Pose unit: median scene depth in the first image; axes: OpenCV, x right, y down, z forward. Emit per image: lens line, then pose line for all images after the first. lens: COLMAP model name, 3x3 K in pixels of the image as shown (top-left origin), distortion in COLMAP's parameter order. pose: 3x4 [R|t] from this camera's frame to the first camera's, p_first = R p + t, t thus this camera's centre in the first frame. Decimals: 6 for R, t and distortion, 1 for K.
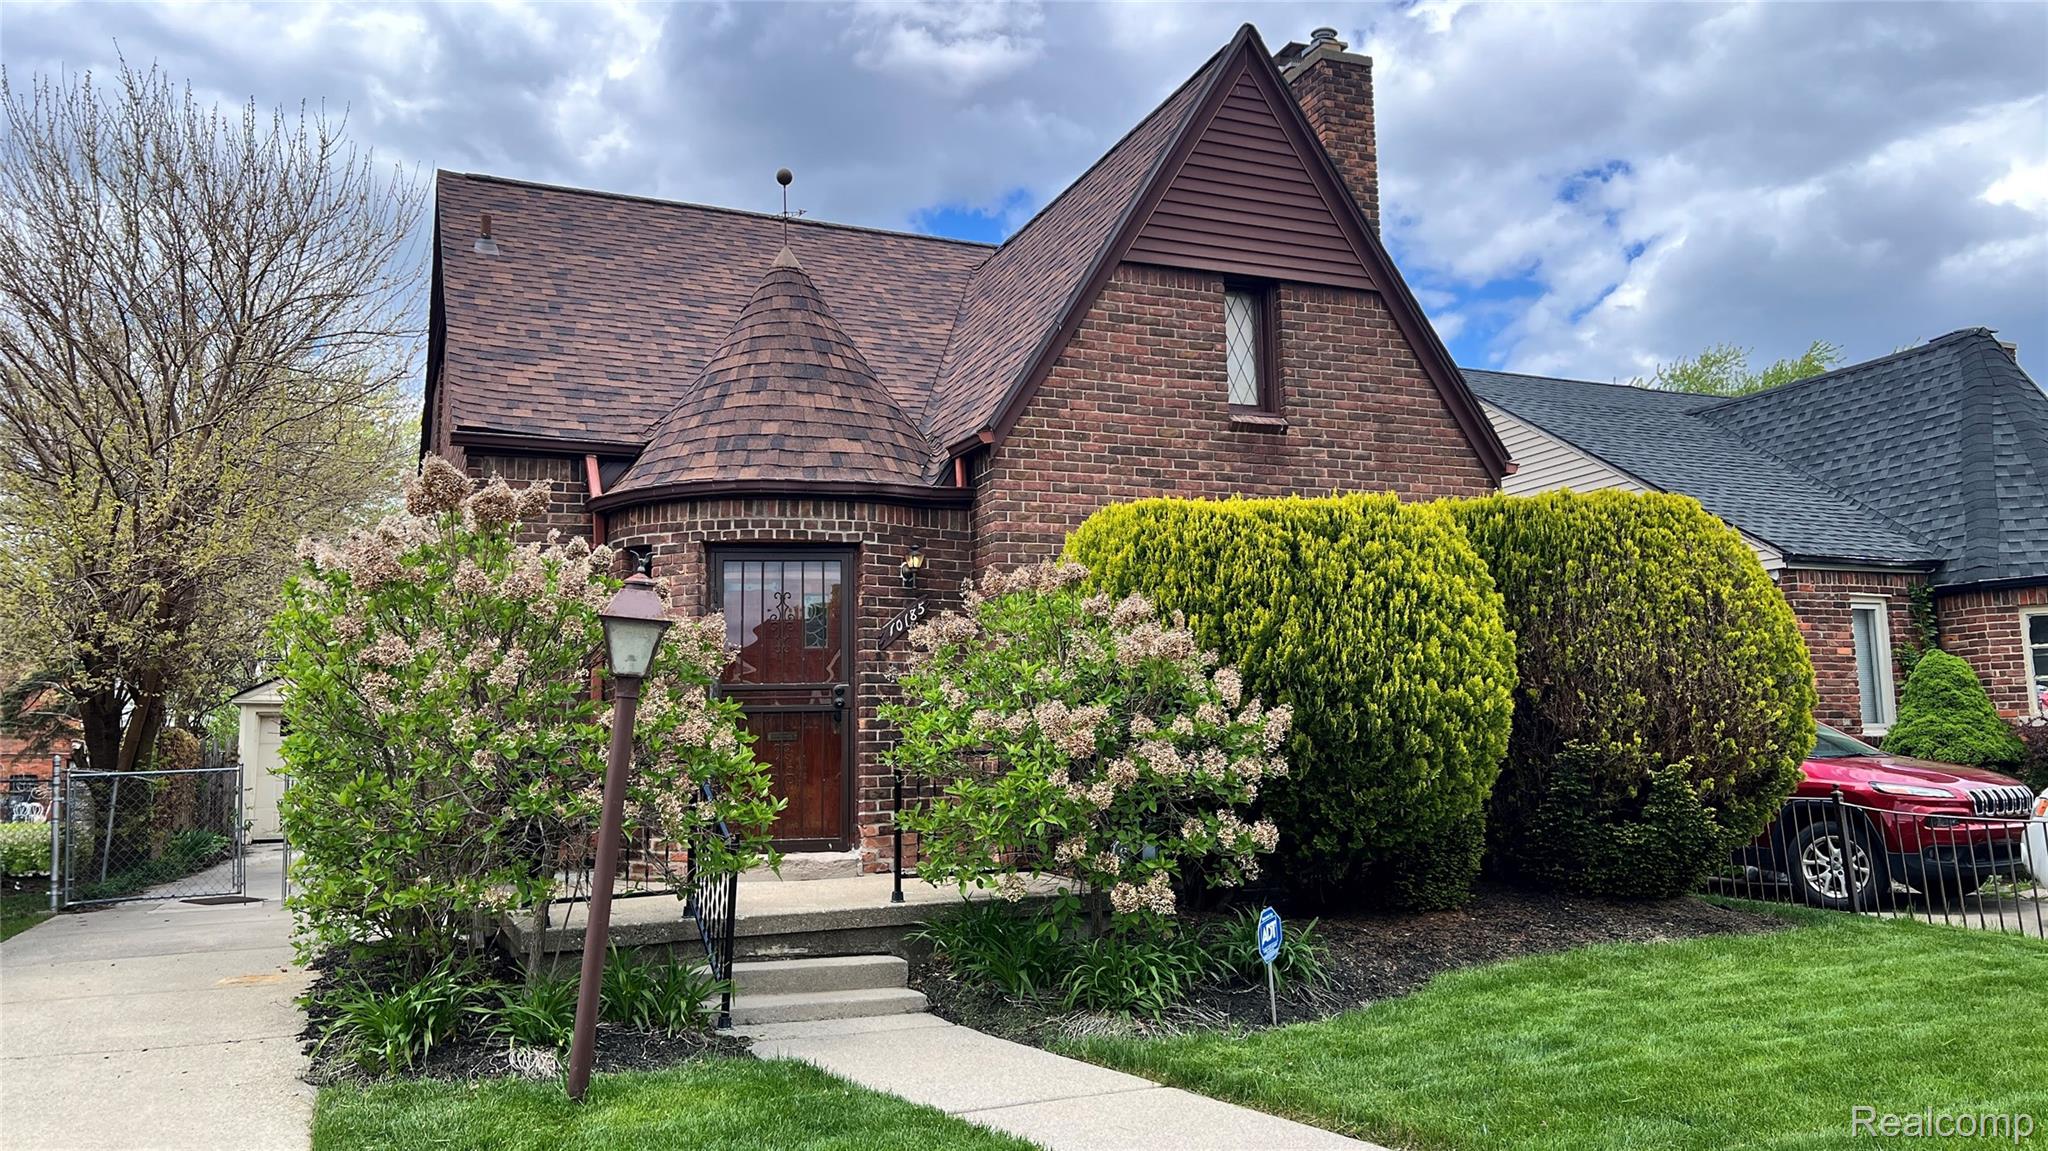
lens RADIAL K [[1566.7, 0, 1020.7], [0, 1566.7, 593.0], [0, 0, 1]] dist [0.078221, -0.108150]
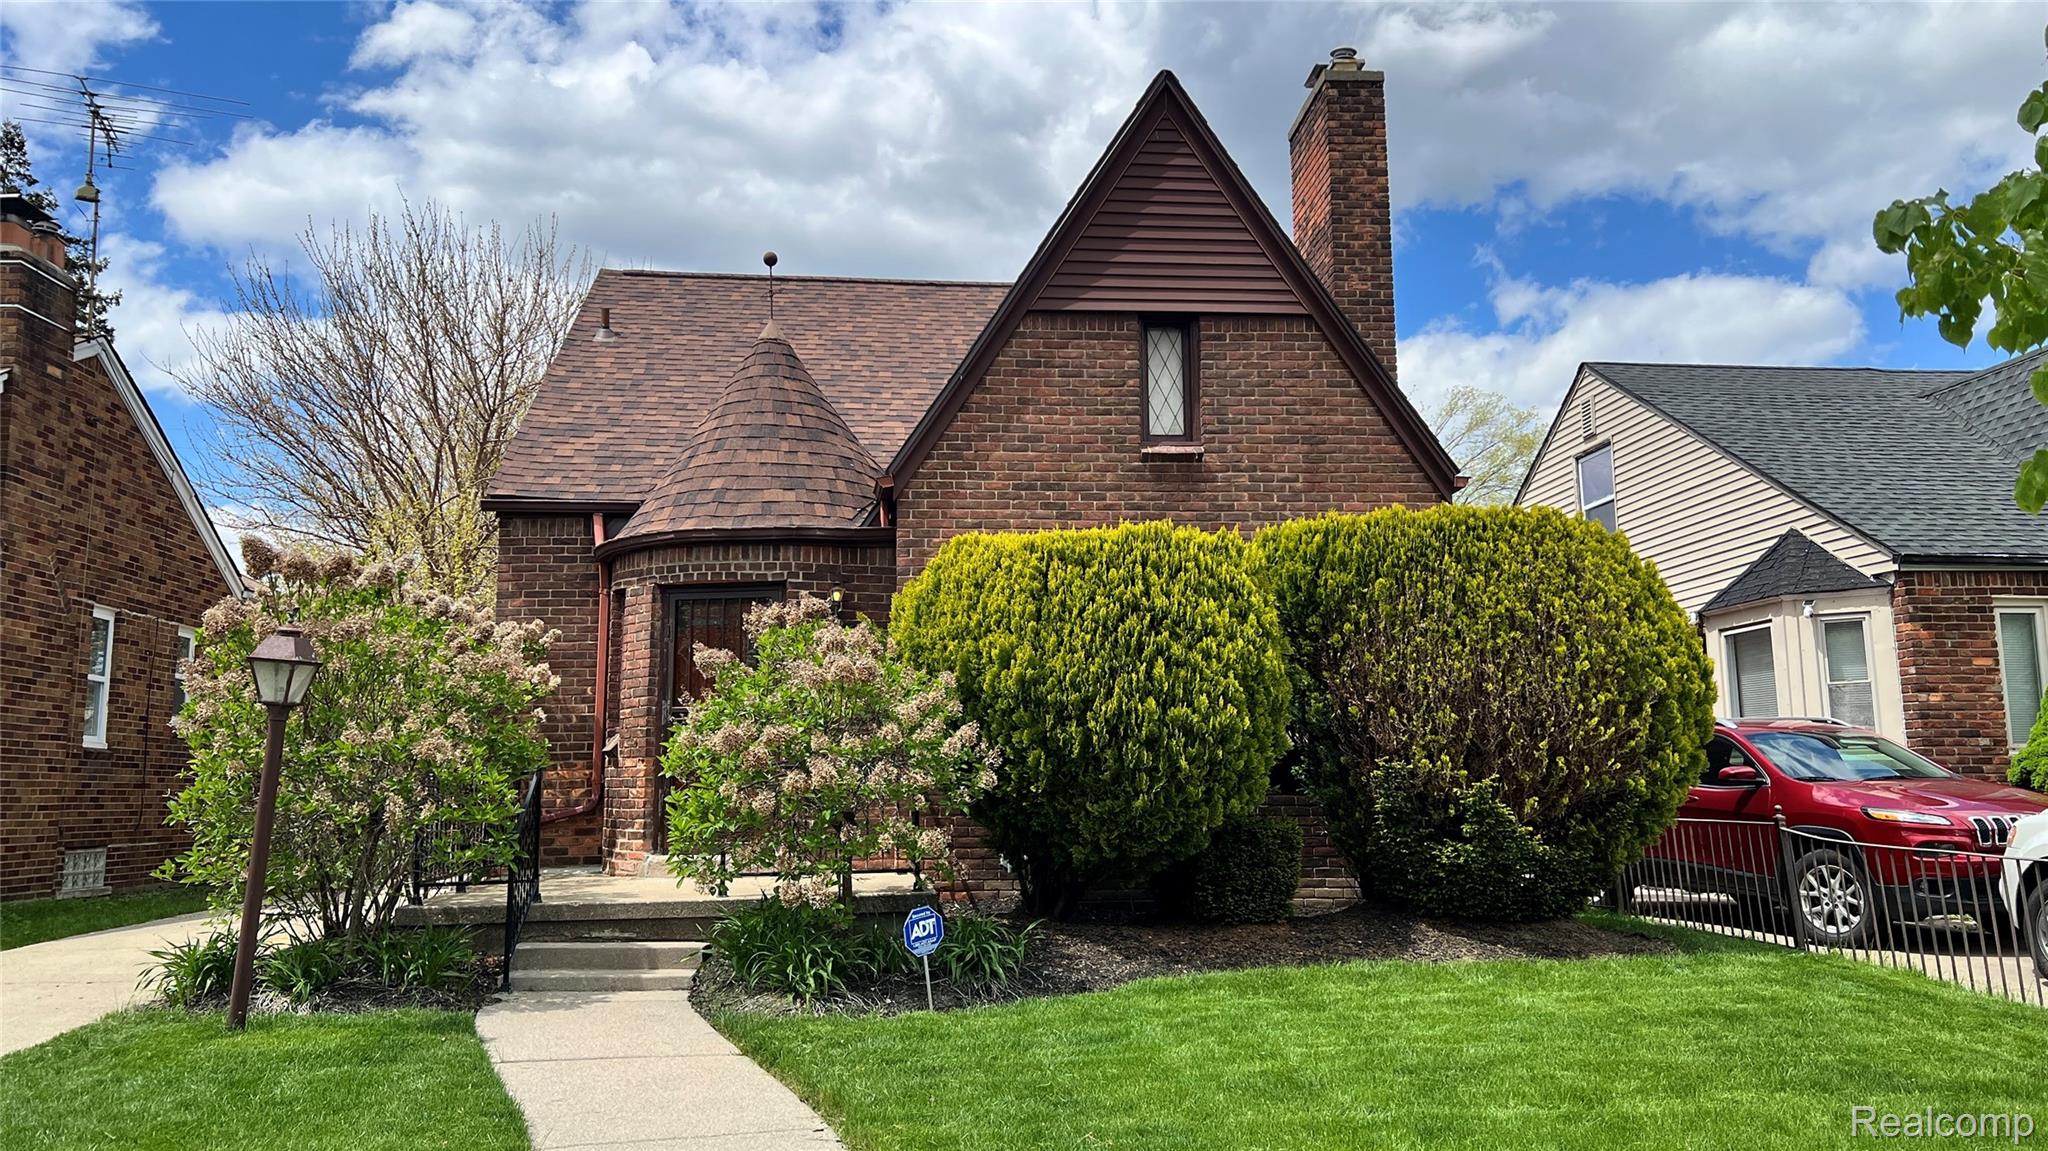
lens RADIAL K [[1606.2, 0, 1024.0], [0, 1606.2, 575.5], [0, 0, 1]] dist [0.090665, -0.155030]
pose [[0.948306, -0.032249, -0.315714, 0.403651], [0.024984, 0.999322, -0.027032, -0.000316], [0.316372, 0.017747, 0.948469, -0.042044]]
